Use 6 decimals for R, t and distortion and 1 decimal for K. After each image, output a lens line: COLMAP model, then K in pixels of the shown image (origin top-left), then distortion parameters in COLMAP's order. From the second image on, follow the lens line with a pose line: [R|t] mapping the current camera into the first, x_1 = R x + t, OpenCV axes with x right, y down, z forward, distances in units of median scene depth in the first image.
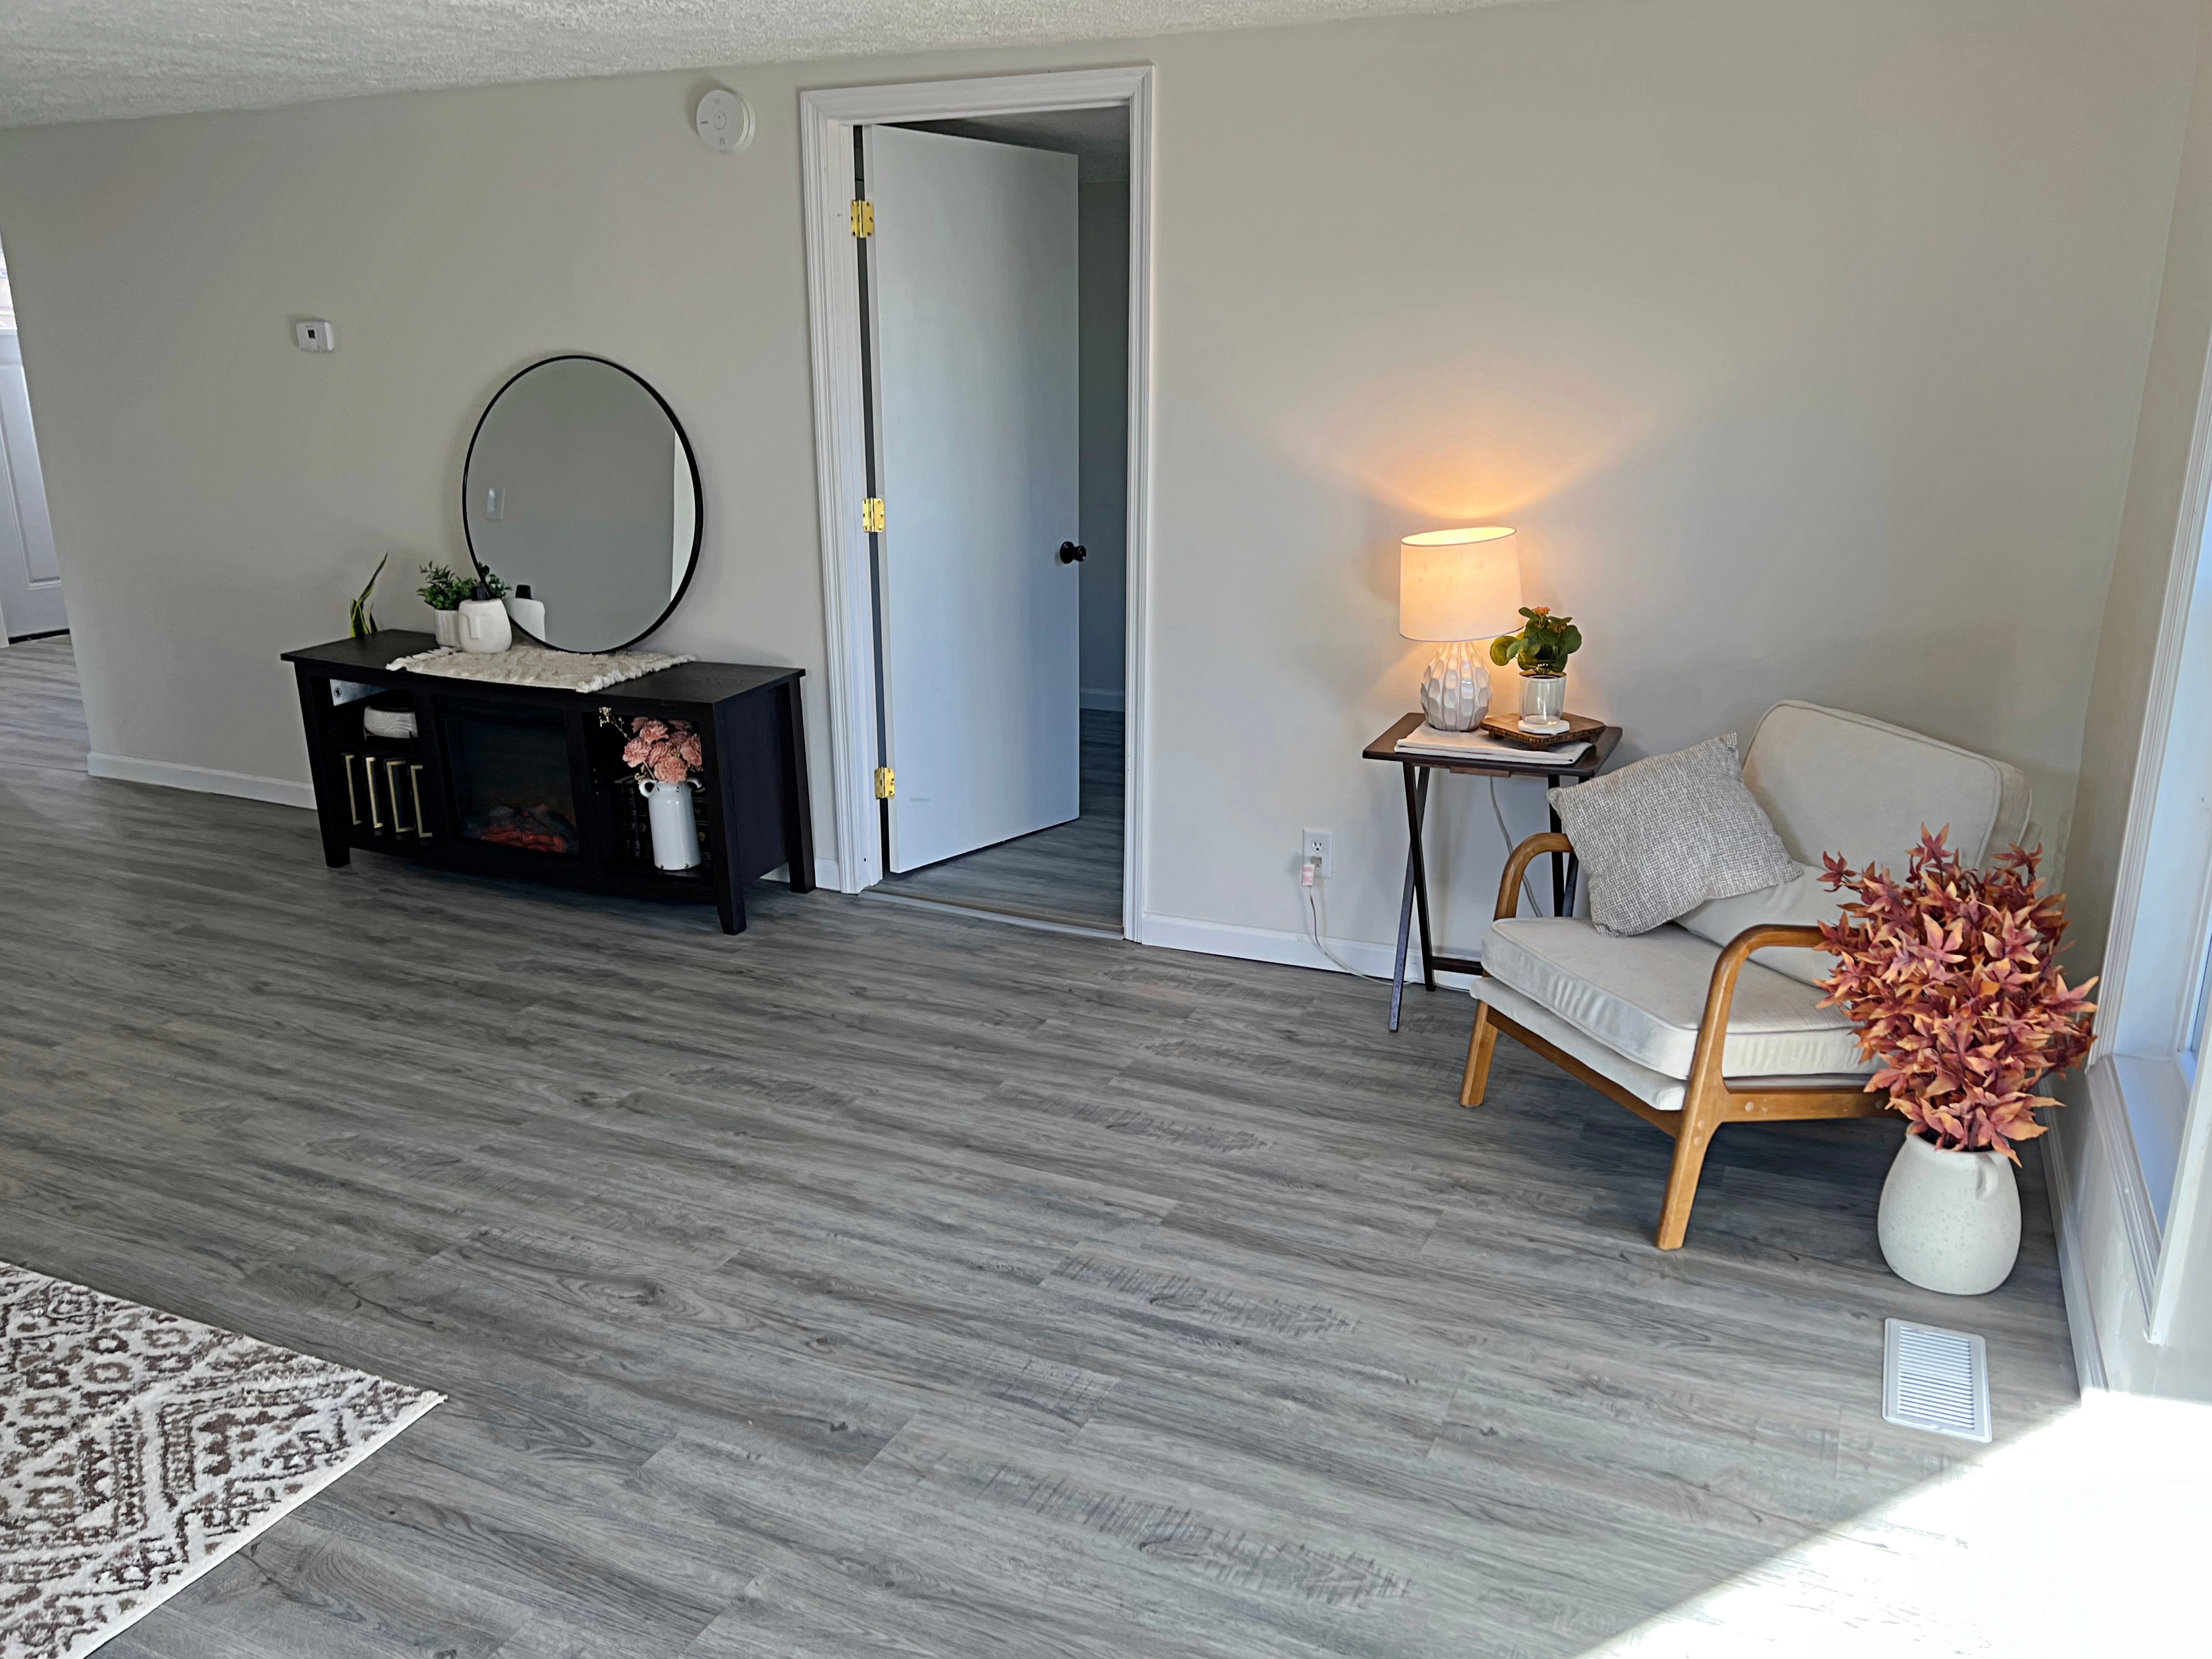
lens RADIAL K [[1679.8, 0, 1099.1], [0, 1679.8, 831.9], [0, 0, 1]] dist [0.022870, -0.027393]
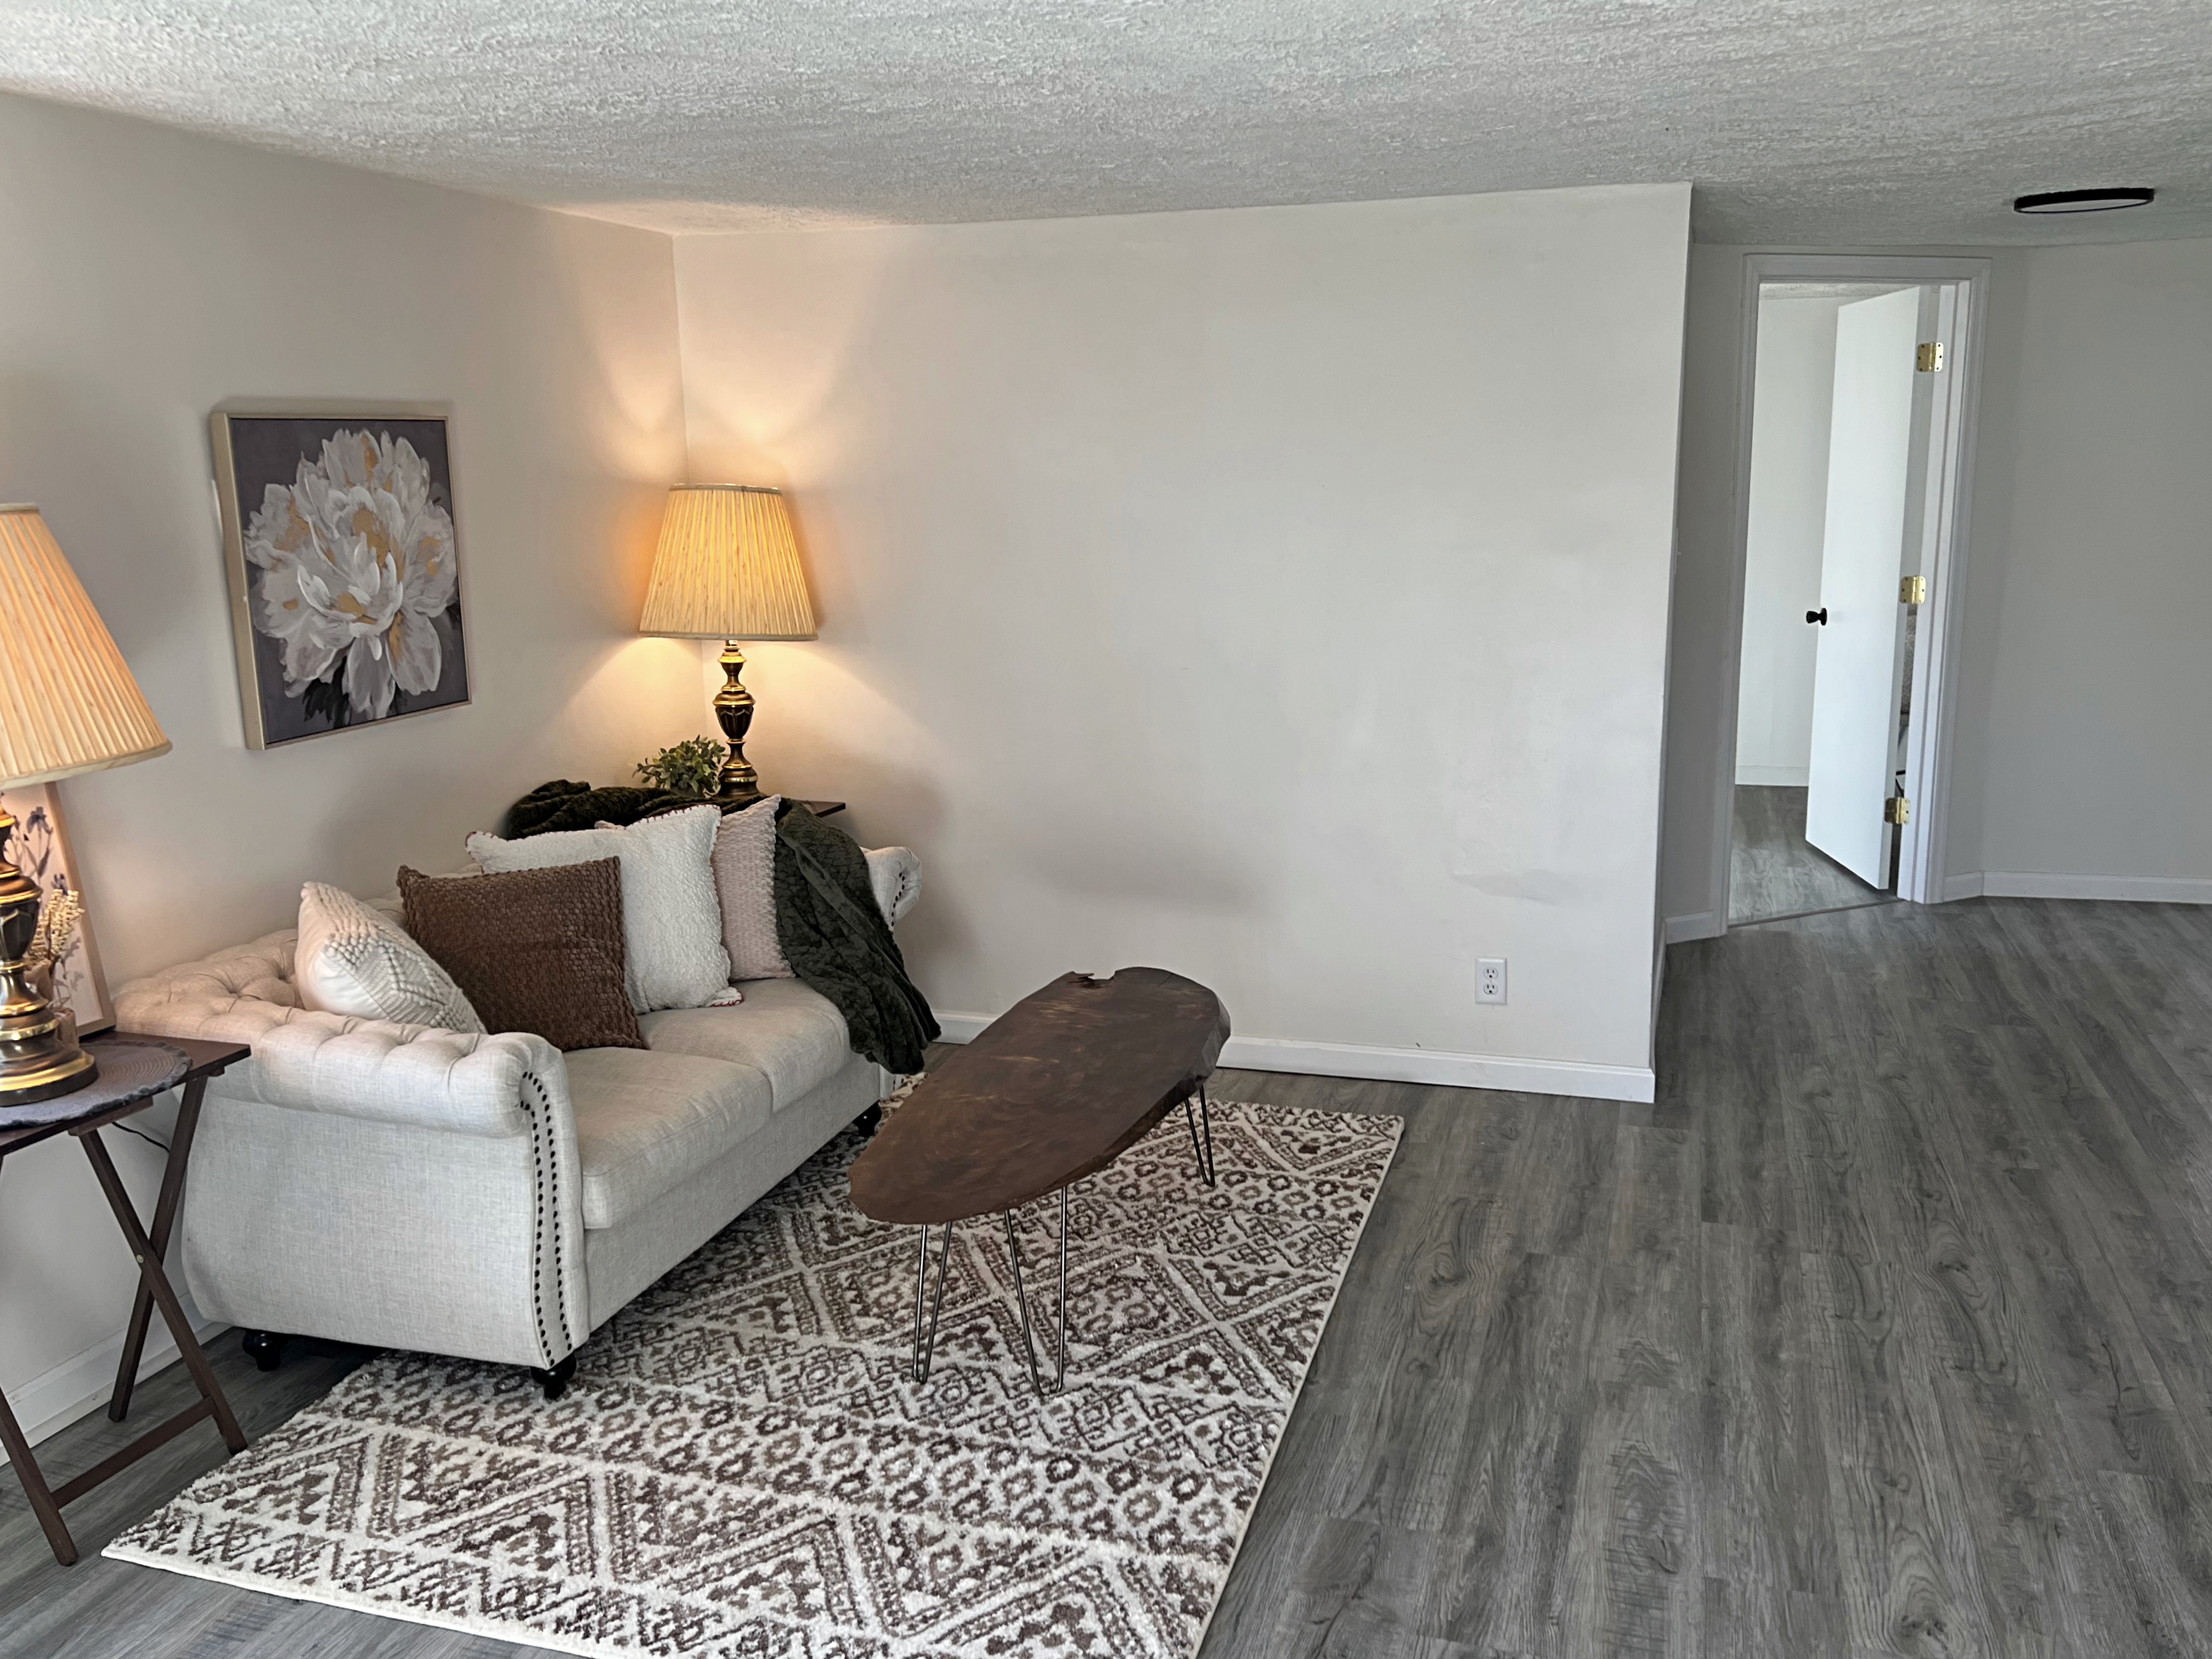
lens RADIAL K [[1813.5, 0, 1102.3], [0, 1813.5, 823.9], [0, 0, 1]] dist [0.016777, -0.015910]
pose [[0.140286, 0.186866, -0.972317, 0.259650], [-0.258812, 0.954806, 0.146159, -0.149072], [0.955686, 0.231143, 0.182309, 0.546801]]
